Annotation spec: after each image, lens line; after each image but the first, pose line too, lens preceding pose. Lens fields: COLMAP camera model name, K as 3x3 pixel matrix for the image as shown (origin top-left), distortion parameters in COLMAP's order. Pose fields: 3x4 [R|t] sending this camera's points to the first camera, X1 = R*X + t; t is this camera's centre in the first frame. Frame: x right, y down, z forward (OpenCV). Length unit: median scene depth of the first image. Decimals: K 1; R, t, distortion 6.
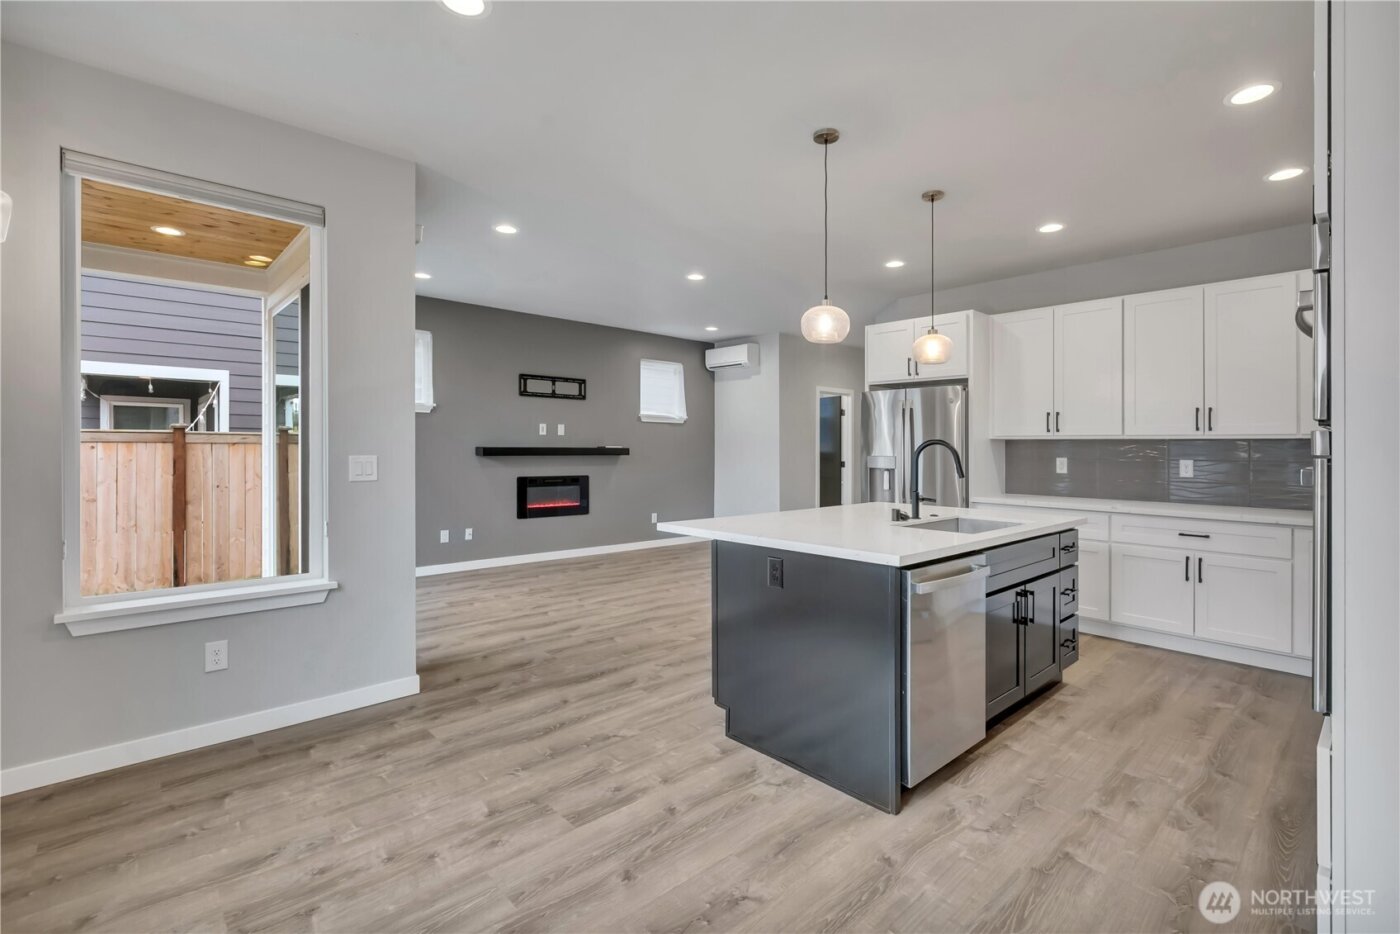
lens RADIAL K [[623.4, 0, 711.7], [0, 623.4, 466.4], [0, 0, 1]] dist [0.029804, 0.000074]
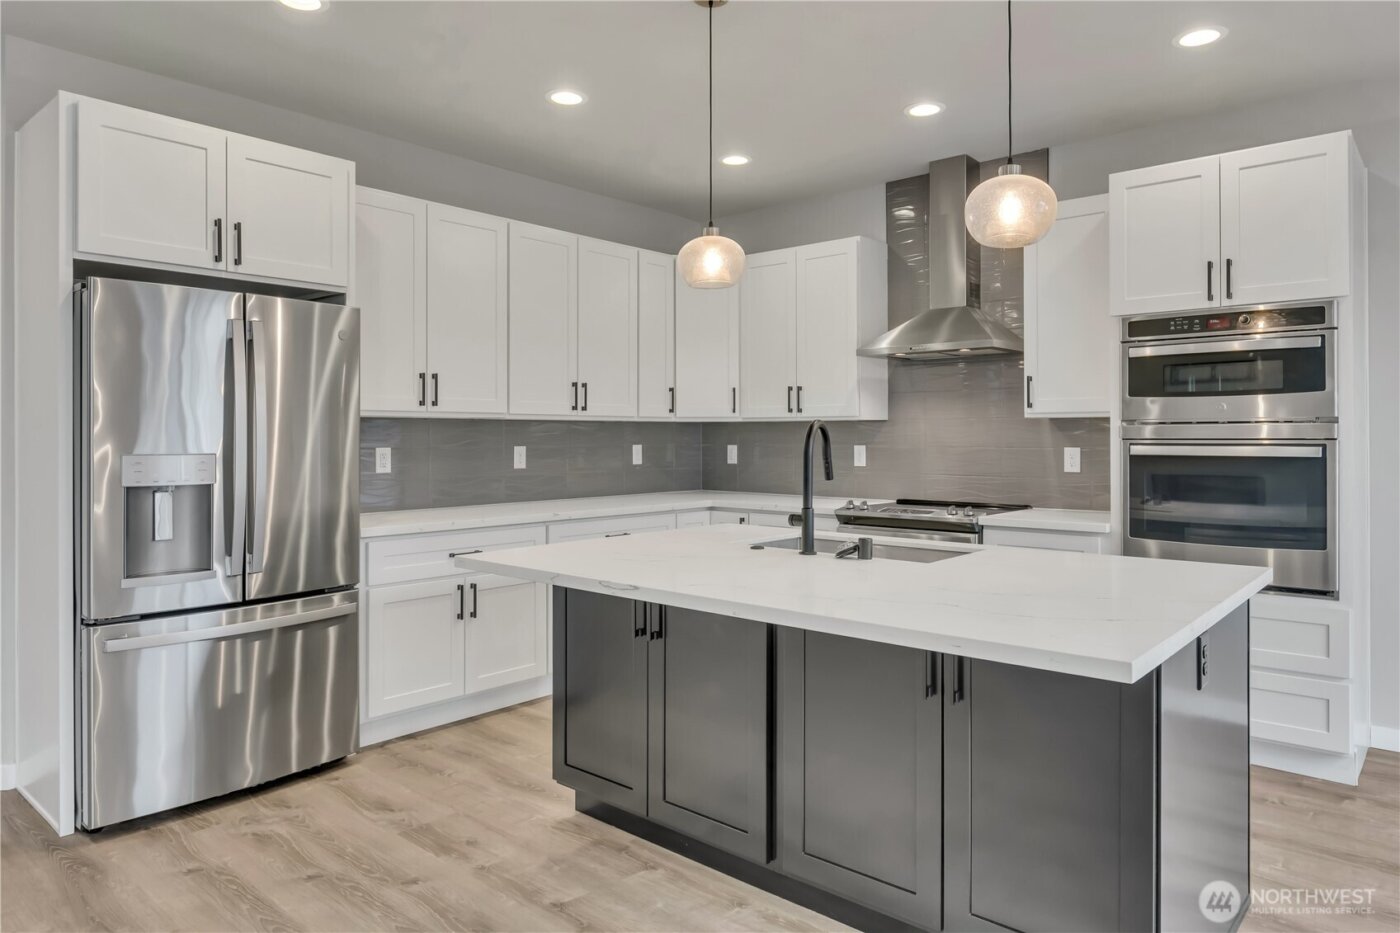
lens RADIAL K [[887.4, 0, 698.8], [0, 887.4, 434.8], [0, 0, 1]] dist [-0.002137, -0.001200]
pose [[-0.089239, -0.005682, 0.995994, -0.242212], [0.028891, 0.999548, 0.008291, -0.018796], [-0.995591, 0.029515, -0.089035, 0.569310]]
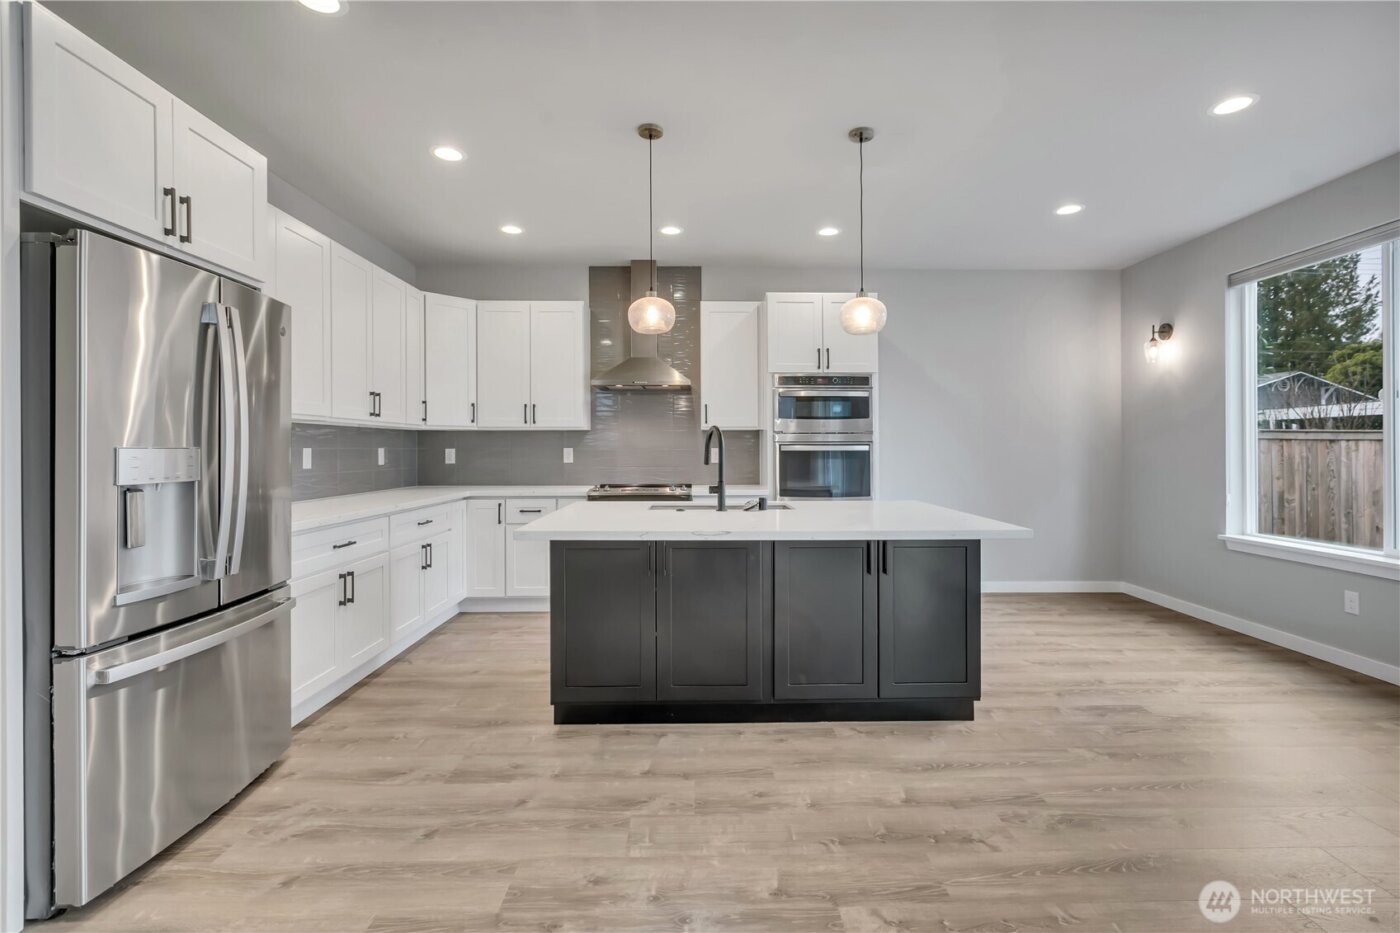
lens RADIAL K [[645.9, 0, 708.3], [0, 645.9, 454.1], [0, 0, 1]] dist [-0.000460, 0.000009]
pose [[-0.739571, -0.011432, 0.672981, -0.145487], [0.014987, 0.999328, 0.033446, -0.015758], [-0.672911, 0.034822, -0.738903, 0.836515]]
